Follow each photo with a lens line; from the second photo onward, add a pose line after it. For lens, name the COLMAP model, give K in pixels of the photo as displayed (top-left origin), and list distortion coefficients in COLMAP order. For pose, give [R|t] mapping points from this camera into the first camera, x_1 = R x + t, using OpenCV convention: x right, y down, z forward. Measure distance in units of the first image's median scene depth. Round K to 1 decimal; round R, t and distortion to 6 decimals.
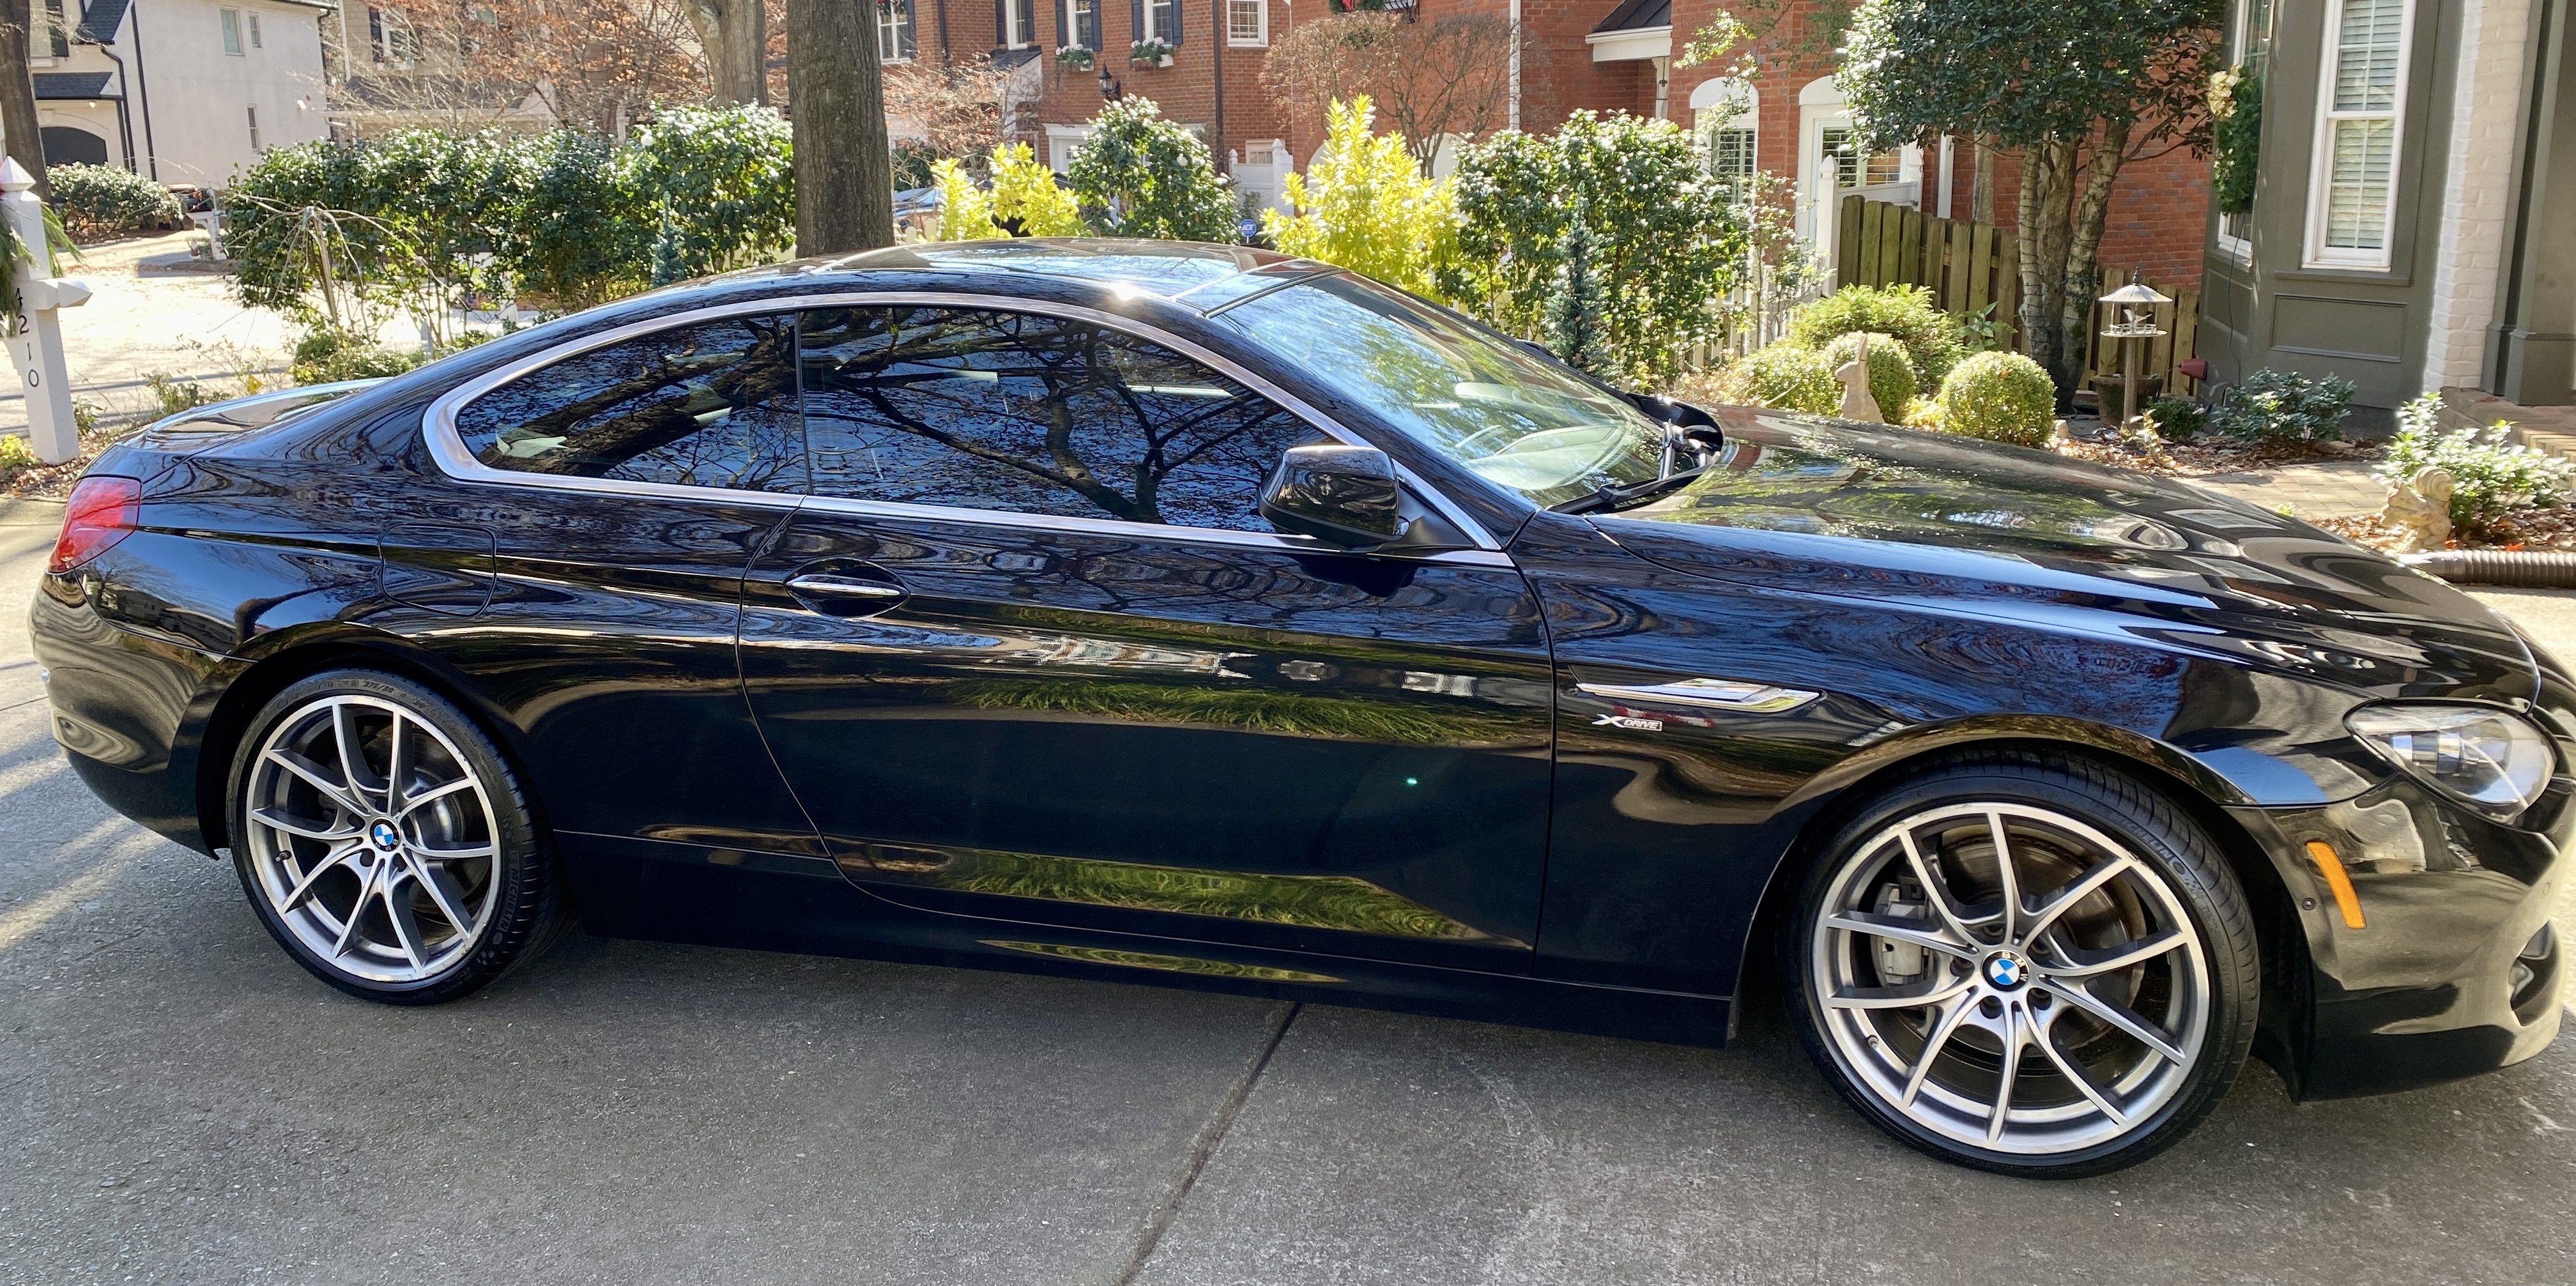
lens RADIAL K [[1913.7, 0, 1288.0], [0, 1913.7, 643.0], [0, 0, 1]] dist [0.105604, -0.181423]
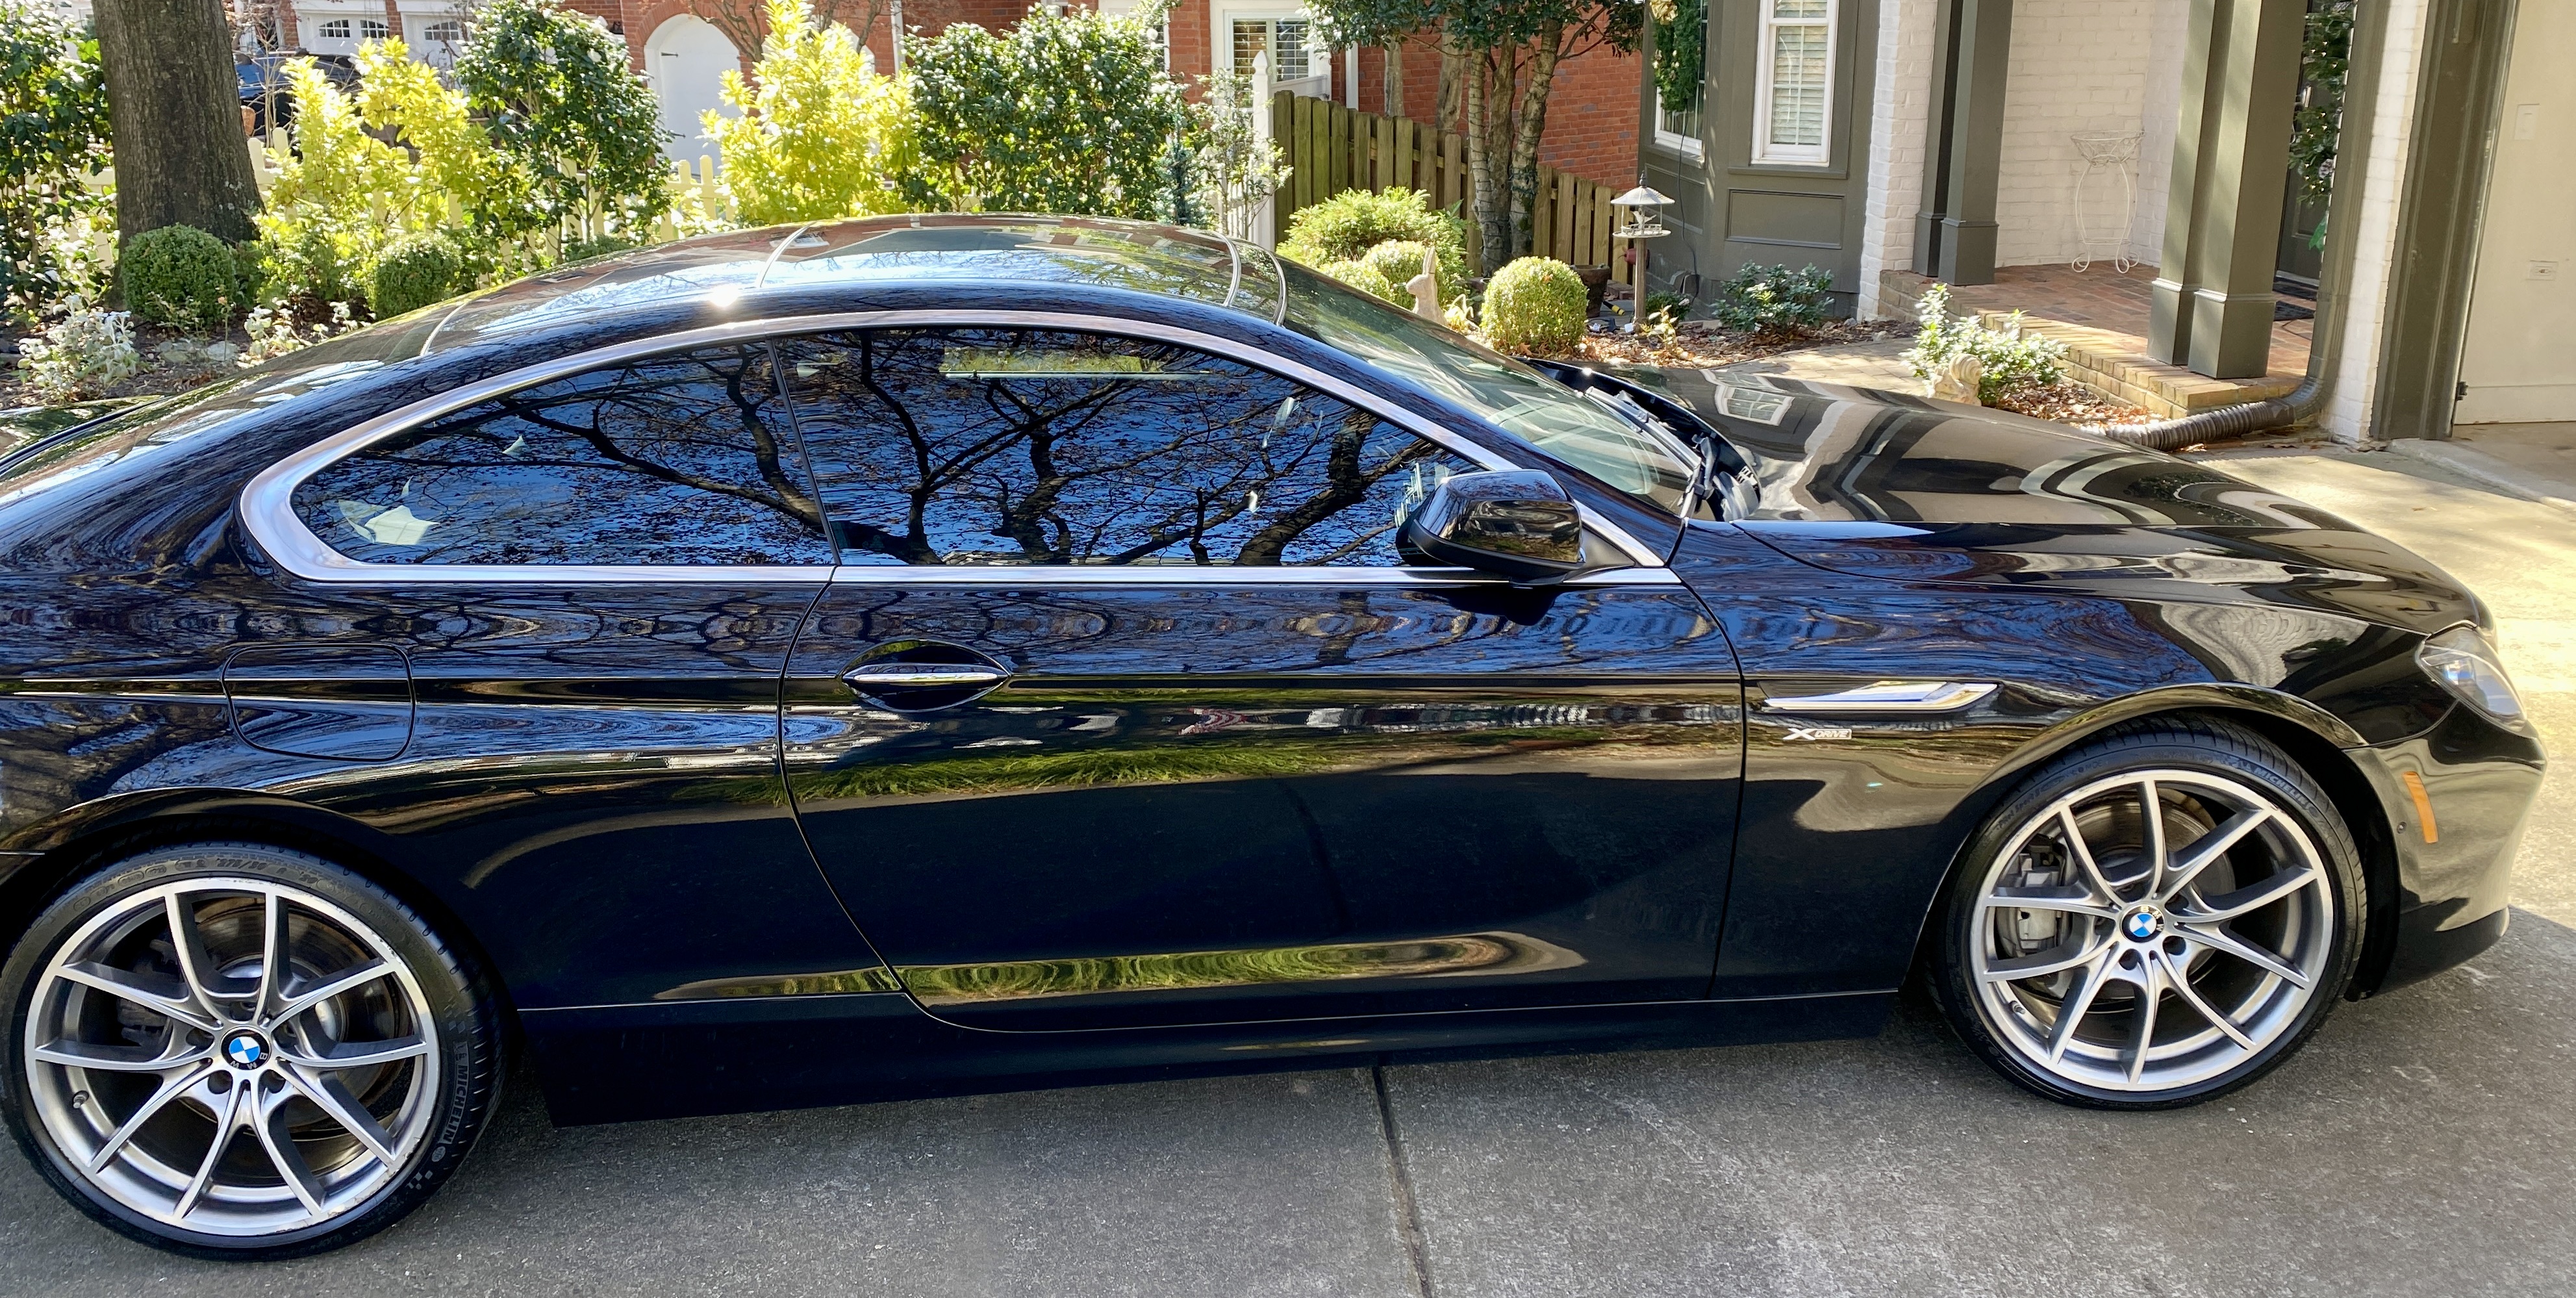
lens RADIAL K [[1939.6, 0, 1288.0], [0, 1939.6, 649.0], [0, 0, 1]] dist [0.054592, -0.077932]
pose [[0.932916, -0.109945, 0.342900, -0.327885], [0.087993, 0.992985, 0.078983, -0.082893], [-0.349178, -0.043512, 0.936046, 0.138346]]
